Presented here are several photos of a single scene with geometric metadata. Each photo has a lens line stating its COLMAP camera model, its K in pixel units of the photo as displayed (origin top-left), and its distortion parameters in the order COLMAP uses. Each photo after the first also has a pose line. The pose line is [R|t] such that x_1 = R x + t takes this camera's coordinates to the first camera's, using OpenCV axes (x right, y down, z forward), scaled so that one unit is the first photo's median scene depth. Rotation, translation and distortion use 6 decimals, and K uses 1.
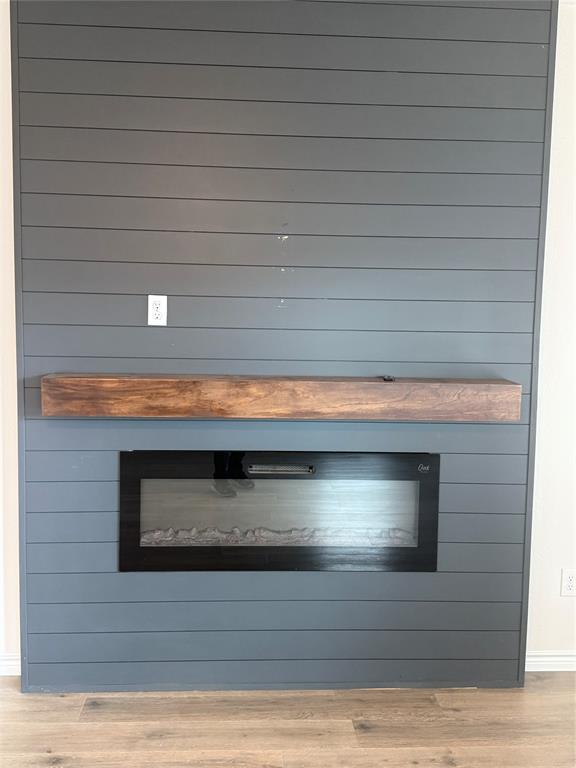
lens RADIAL K [[693.8, 0, 288.0], [0, 693.8, 384.0], [0, 0, 1]] dist [0.004423, -0.001032]
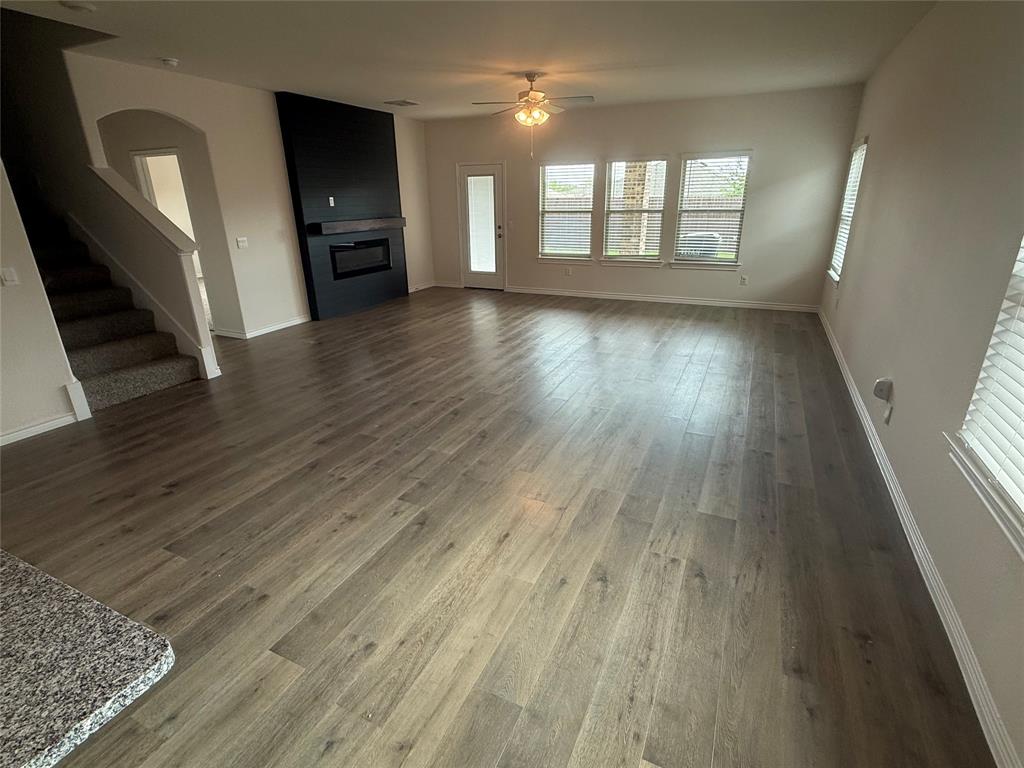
lens RADIAL K [[495.3, 0, 512.0], [0, 495.3, 384.0], [0, 0, 1]] dist [-0.010536, -0.000105]
pose [[0.485306, -0.332732, 0.808559, -2.044740], [0.093484, 0.939205, 0.330385, 0.018562], [-0.869332, -0.084751, 0.486907, -1.057904]]
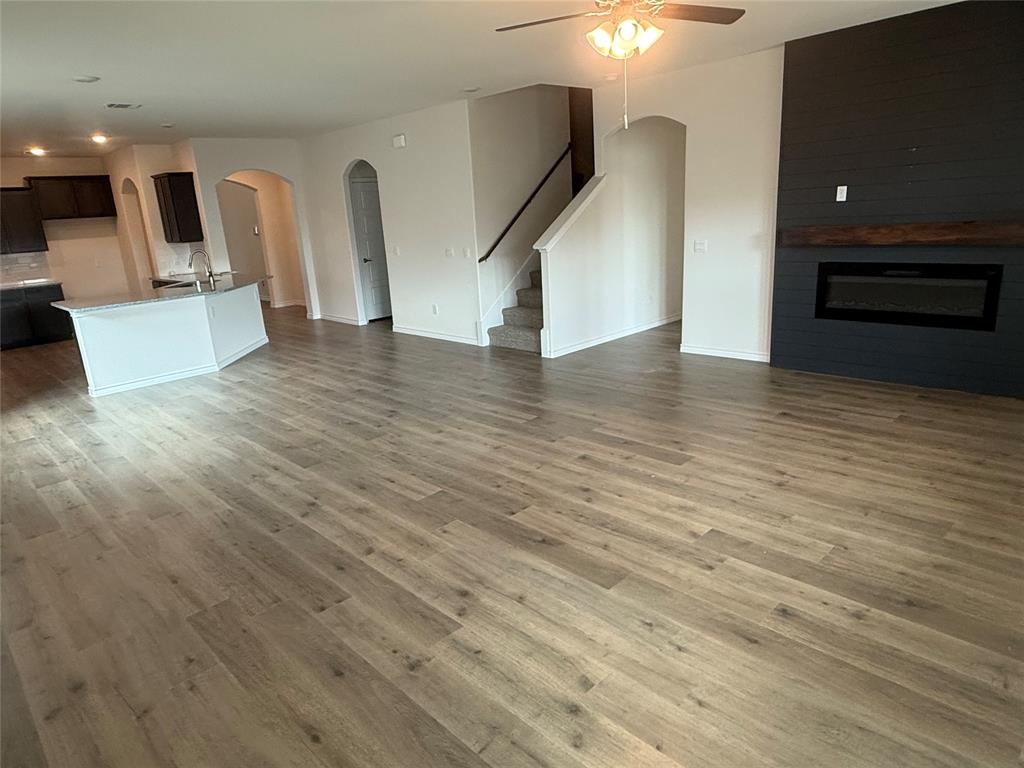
lens RADIAL K [[642.5, 0, 512.0], [0, 642.5, 384.0], [0, 0, 1]] dist [0.000121, 0.000607]
pose [[0.651919, 0.143075, -0.744669, 0.691904], [0.014551, 0.979497, 0.200932, 0.053183], [0.758149, -0.141827, 0.636471, -1.076594]]
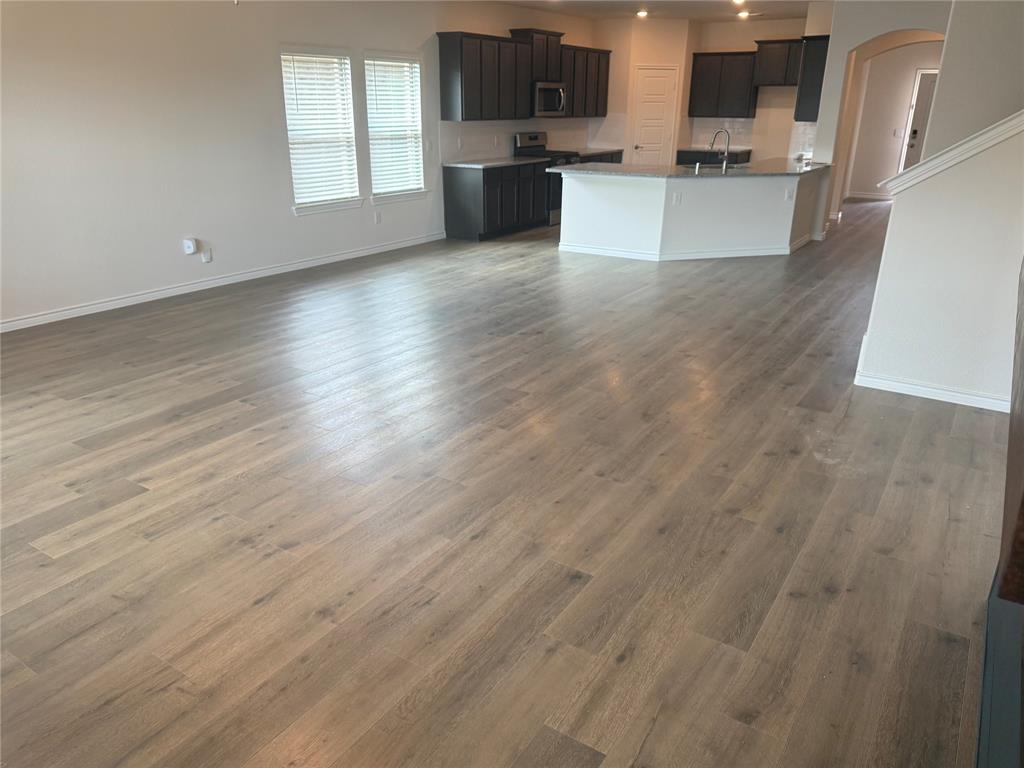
lens RADIAL K [[751.6, 0, 512.0], [0, 751.6, 384.0], [0, 0, 1]] dist [0.090238, -0.139317]
pose [[-0.600732, 0.253744, -0.758113, 0.623779], [-0.082698, 0.923481, 0.374624, -0.104199], [0.795161, 0.287743, -0.533781, 0.977640]]
